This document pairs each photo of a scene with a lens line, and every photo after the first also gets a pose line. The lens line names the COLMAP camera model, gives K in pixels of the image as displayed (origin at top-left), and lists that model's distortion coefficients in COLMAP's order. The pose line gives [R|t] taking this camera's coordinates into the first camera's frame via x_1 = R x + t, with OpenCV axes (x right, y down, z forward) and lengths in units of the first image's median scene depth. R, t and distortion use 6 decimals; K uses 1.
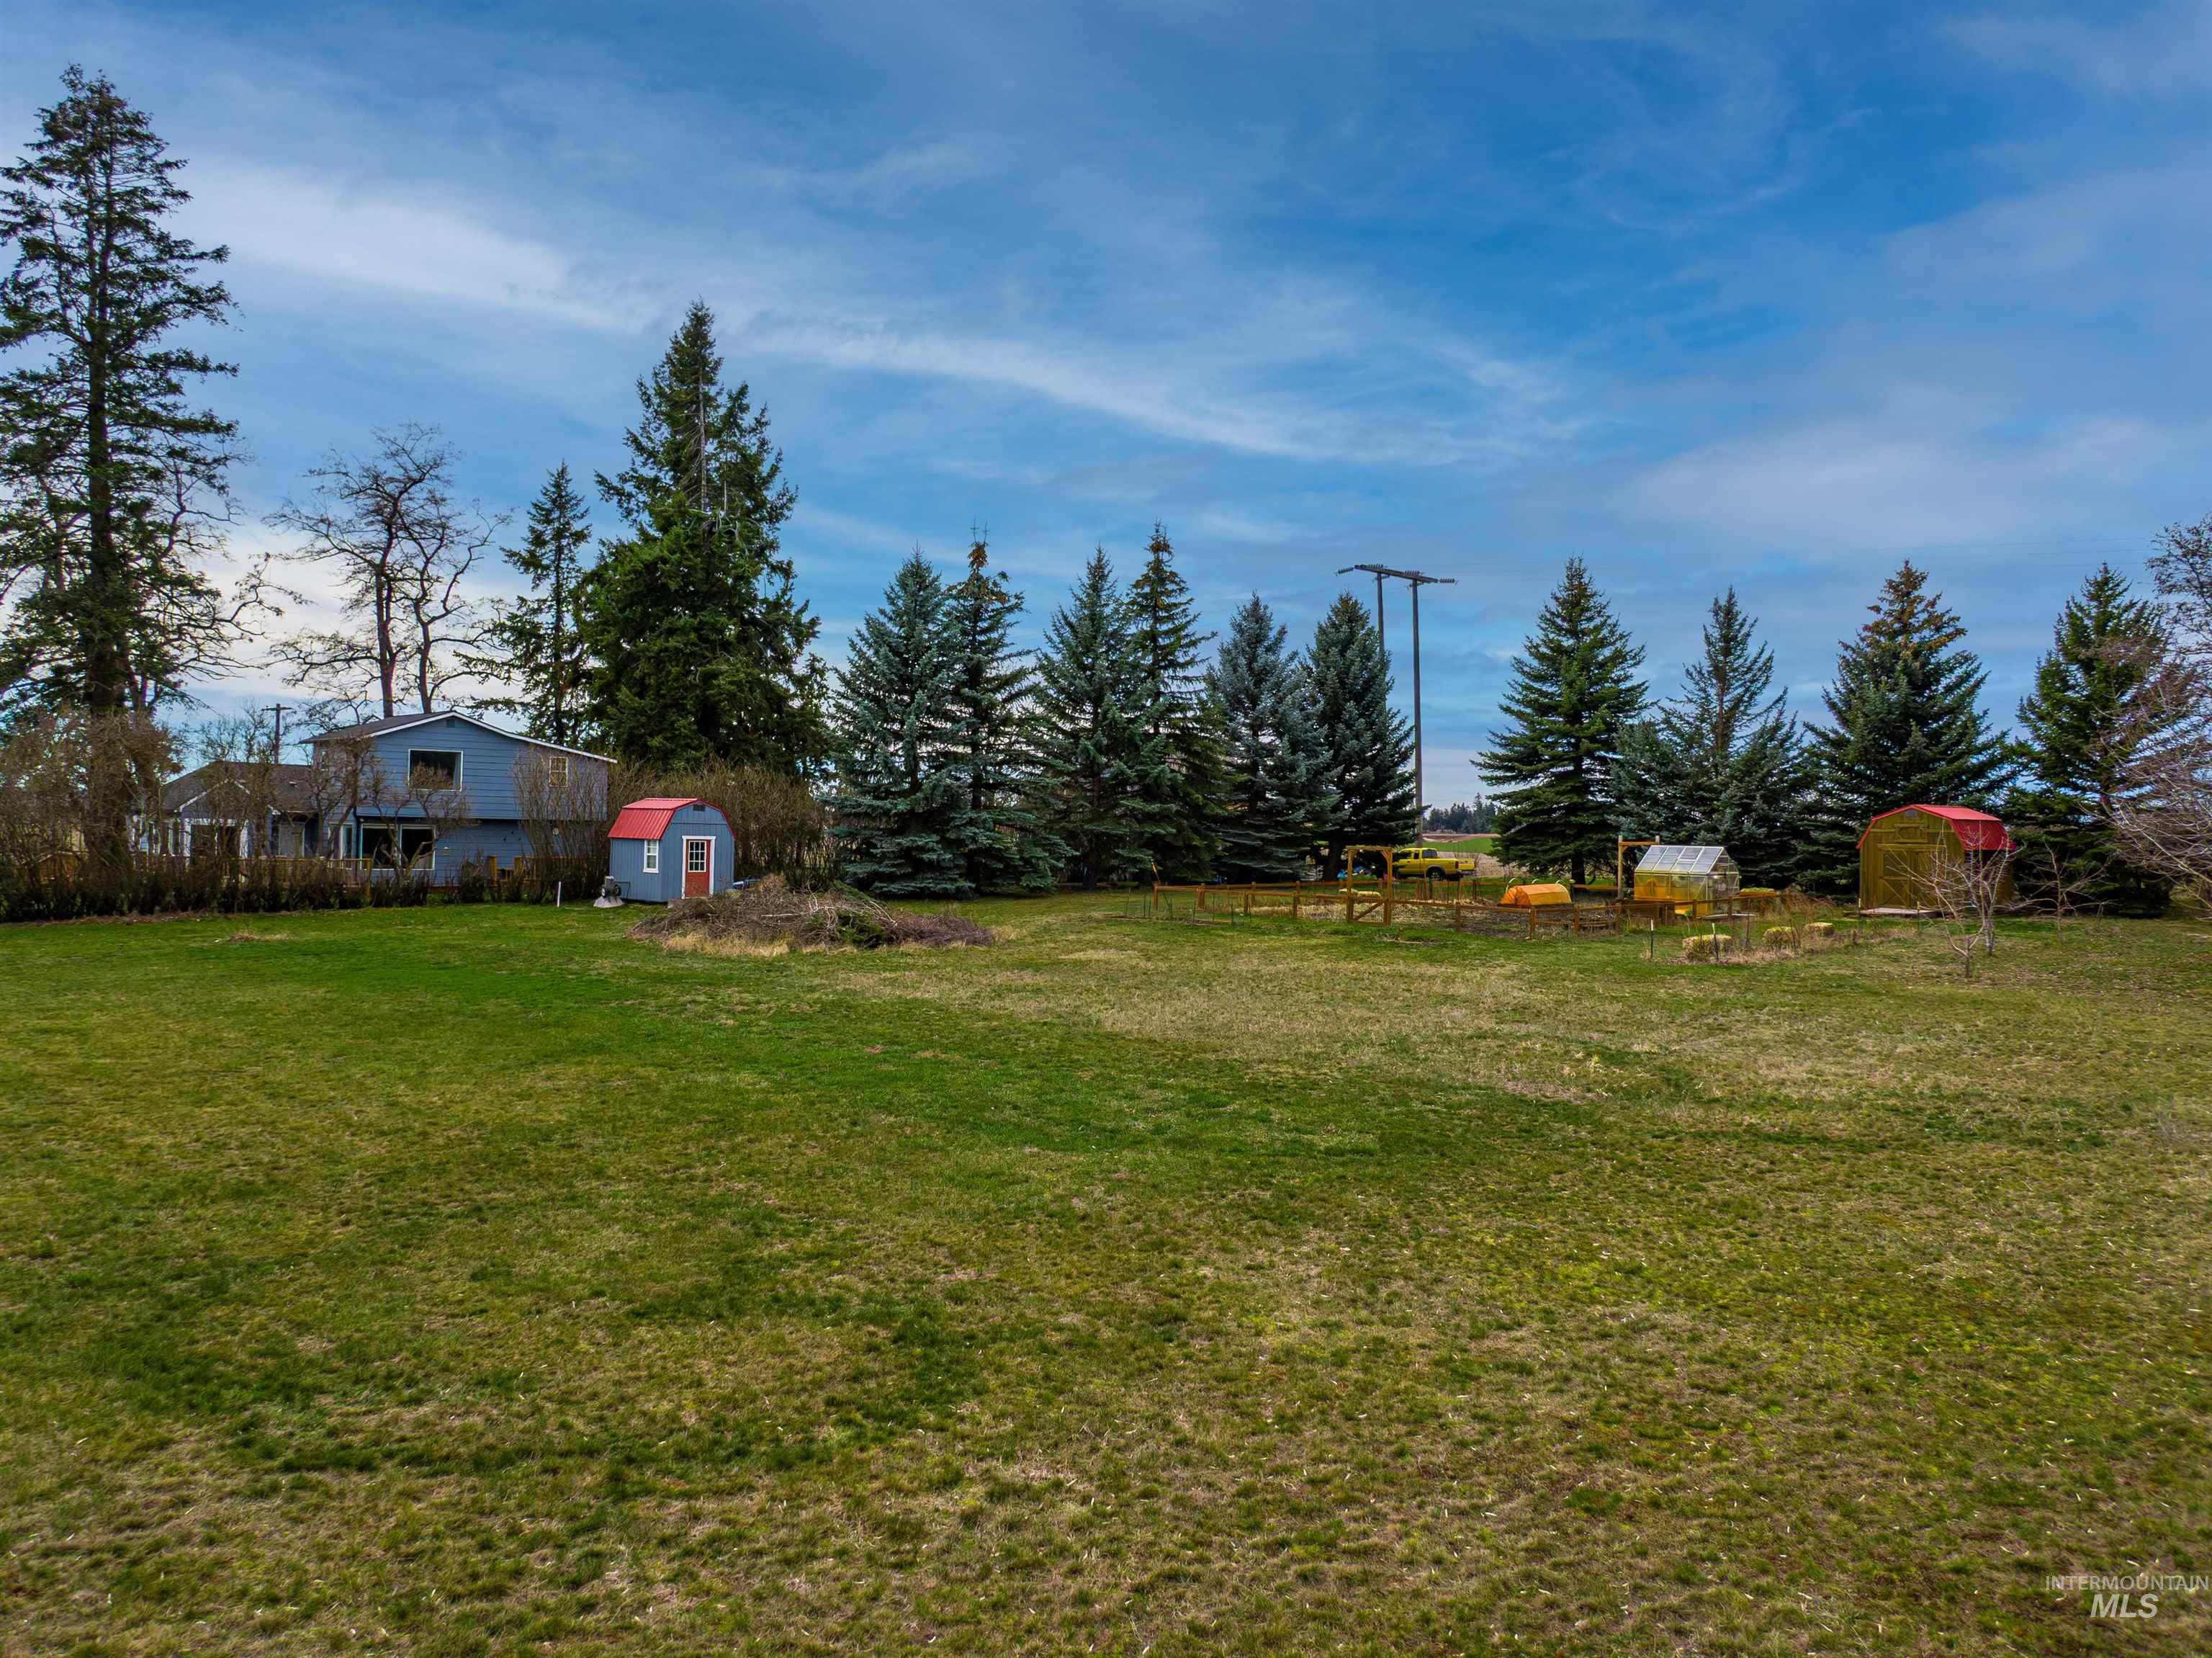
lens RADIAL K [[1581.0, 0, 1106.0], [0, 1581.0, 829.0], [0, 0, 1]] dist [-0.000133, 0.000514]
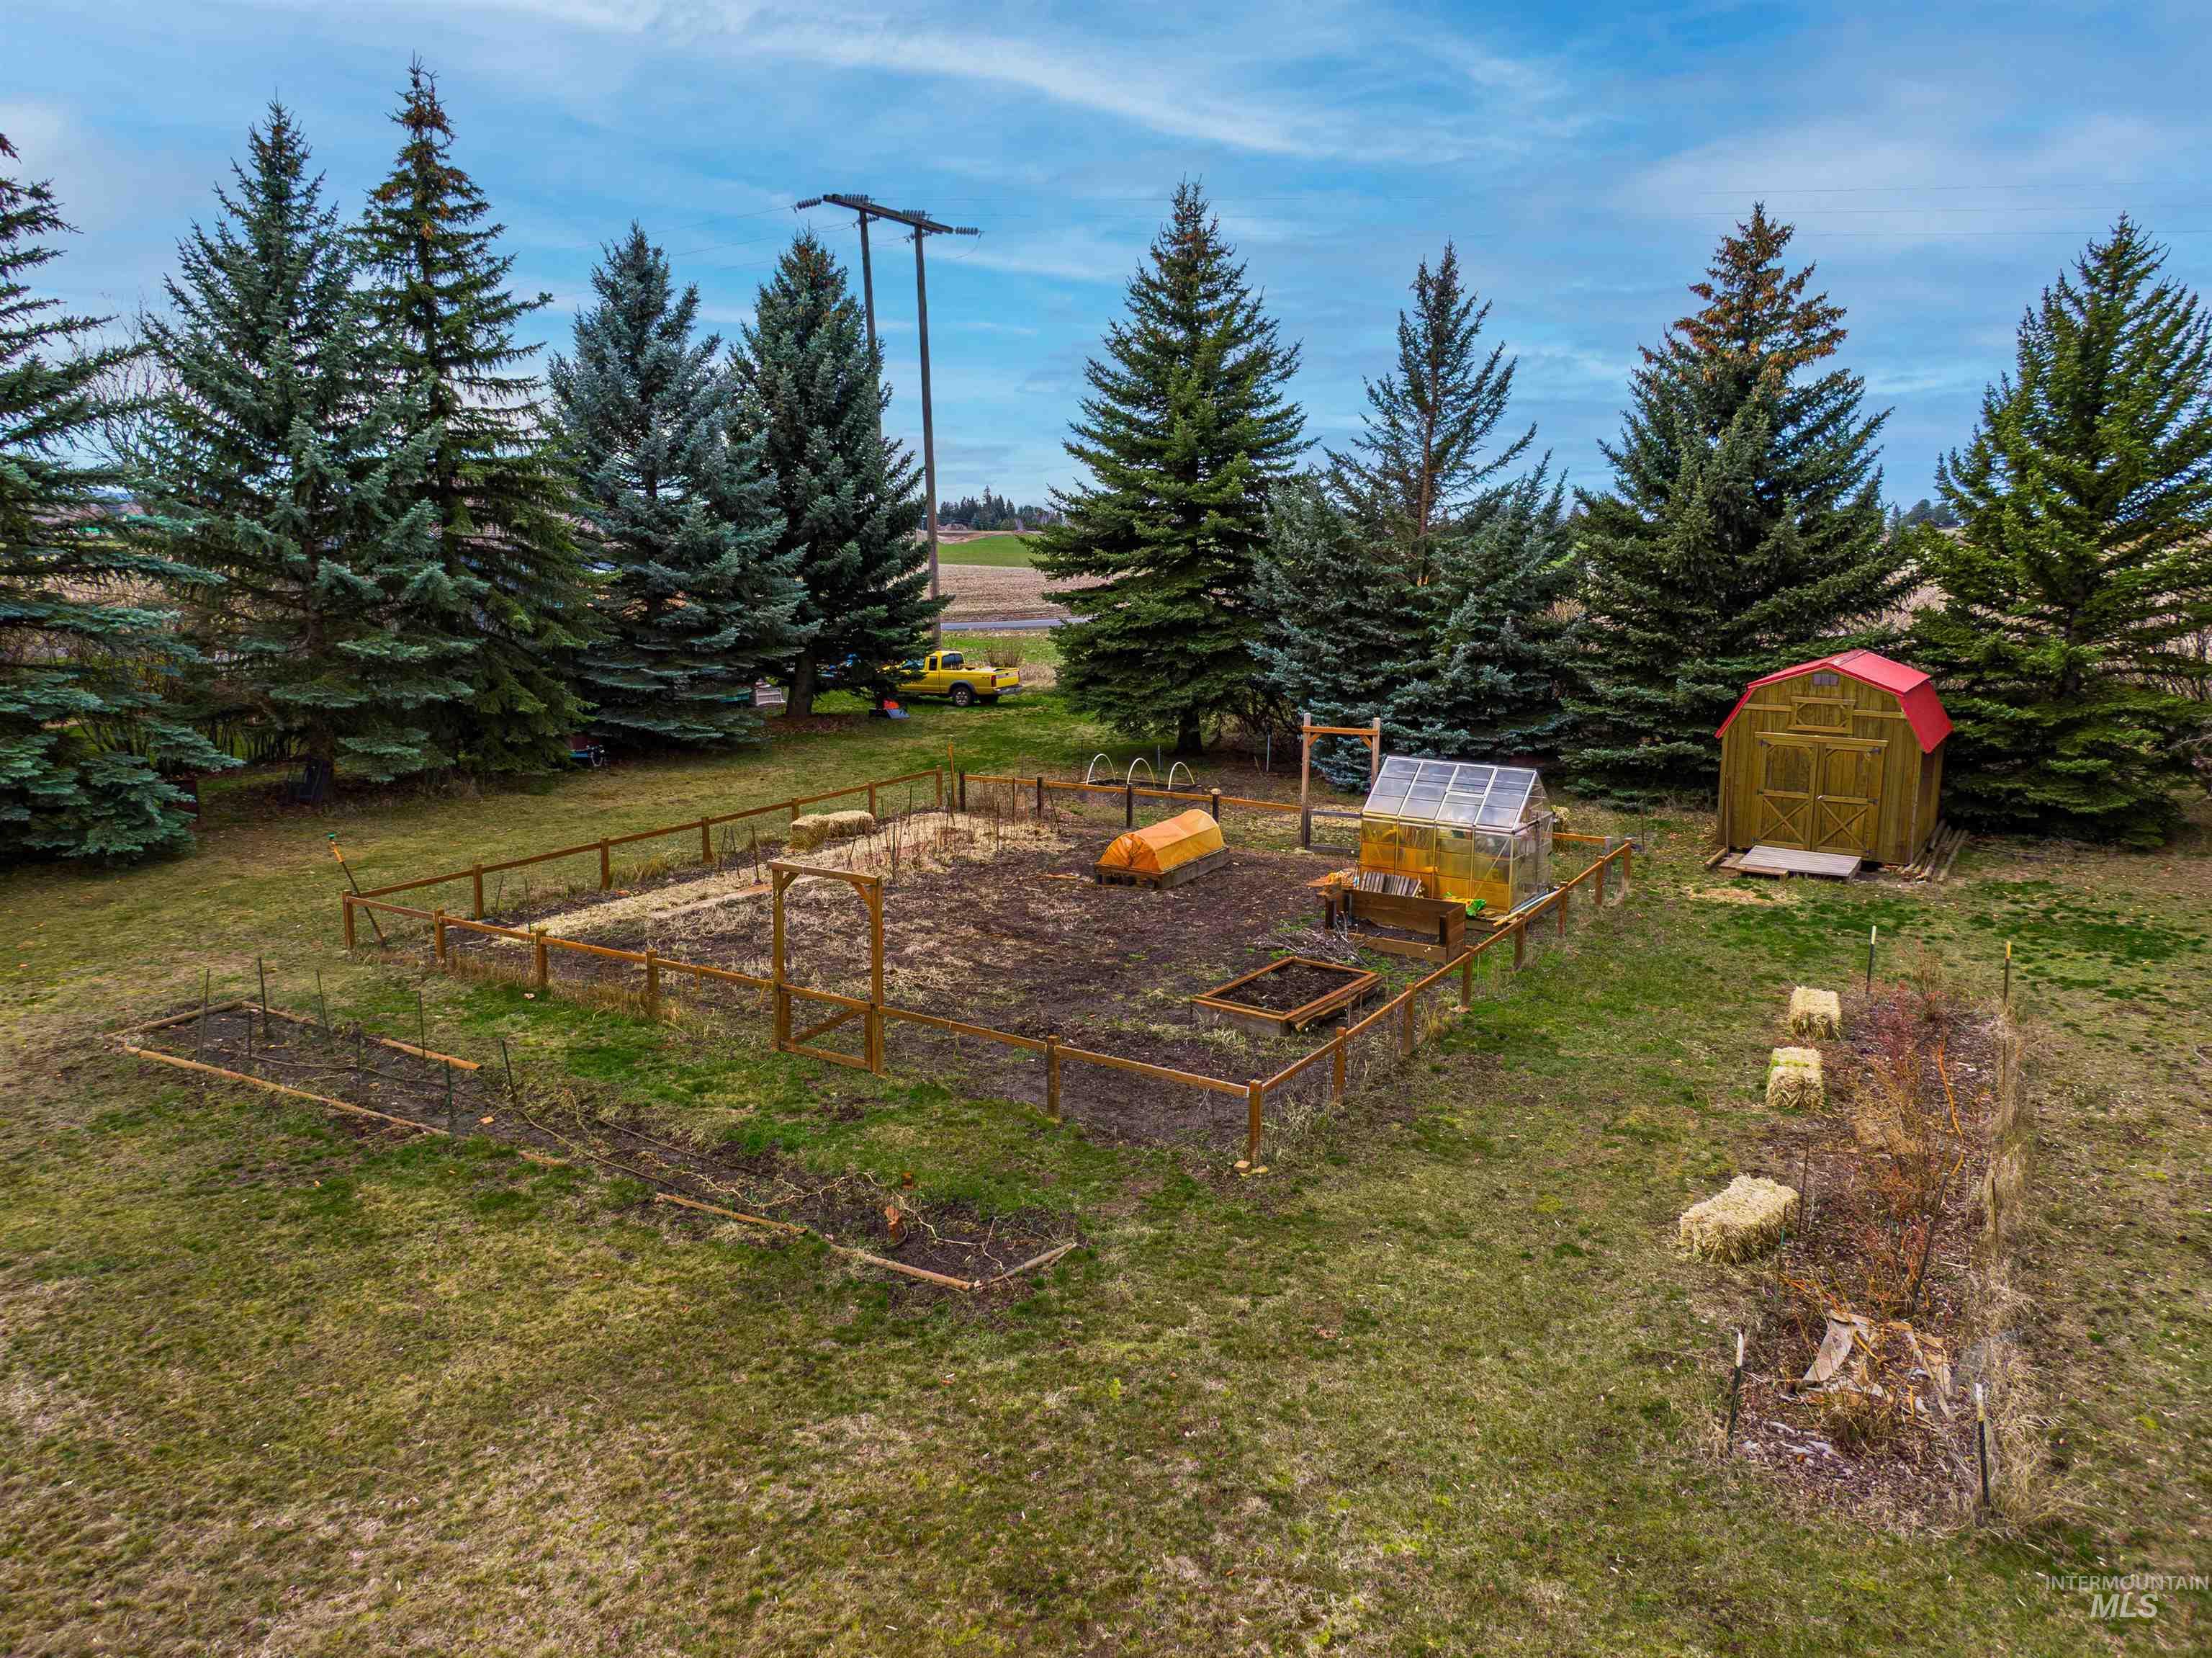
lens RADIAL K [[1581.8, 0, 1106.0], [0, 1581.8, 829.0], [0, 0, 1]] dist [0.074840, -0.118484]
pose [[0.954451, -0.062248, 0.291803, 0.079840], [0.005645, 0.981588, 0.190927, -0.049586], [-0.298315, -0.180584, 0.937229, 0.407509]]
